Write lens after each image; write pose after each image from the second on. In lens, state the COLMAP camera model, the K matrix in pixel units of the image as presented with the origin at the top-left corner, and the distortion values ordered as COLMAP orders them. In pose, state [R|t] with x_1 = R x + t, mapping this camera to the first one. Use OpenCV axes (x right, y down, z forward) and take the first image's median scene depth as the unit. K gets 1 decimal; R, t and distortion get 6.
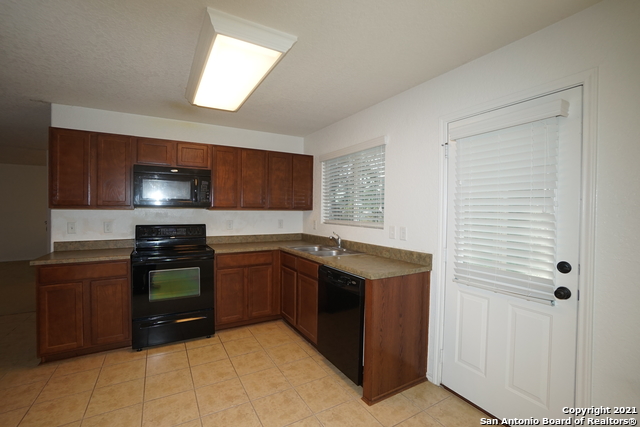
lens RADIAL K [[282.8, 0, 318.2], [0, 282.8, 213.0], [0, 0, 1]] dist [-0.059017, 0.022465]
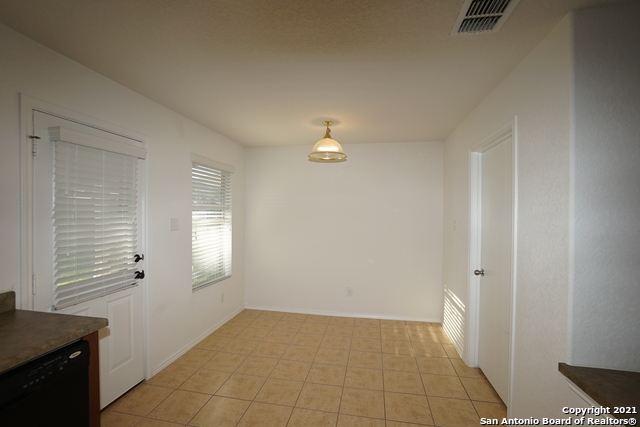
lens RADIAL K [[282.8, 0, 318.2], [0, 282.8, 213.0], [0, 0, 1]] dist [-0.059017, 0.022465]
pose [[-0.753023, -0.013153, 0.657863, -0.471343], [-0.002097, 0.999843, 0.017590, -0.044258], [-0.657991, 0.011866, -0.752932, 0.804960]]
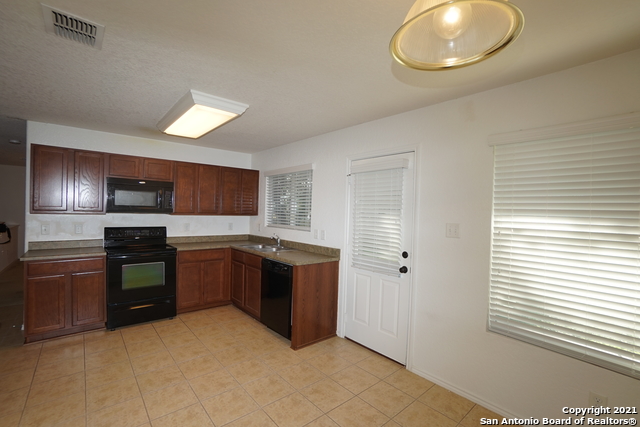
lens RADIAL K [[282.8, 0, 318.2], [0, 282.8, 213.0], [0, 0, 1]] dist [-0.059017, 0.022465]
pose [[0.982277, 0.014153, 0.186898, 0.011186], [-0.013682, 0.999899, -0.003809, -0.028175], [-0.186933, 0.001185, 0.982372, -0.352617]]
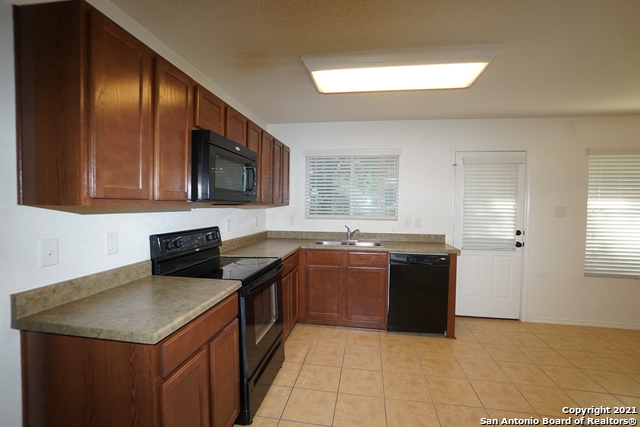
lens RADIAL K [[282.8, 0, 318.2], [0, 282.8, 213.0], [0, 0, 1]] dist [-0.059017, 0.022465]
pose [[0.641486, -0.024705, 0.766737, -0.984699], [0.004636, 0.999588, 0.028328, -0.015621], [-0.767121, -0.014618, 0.641336, 0.438607]]
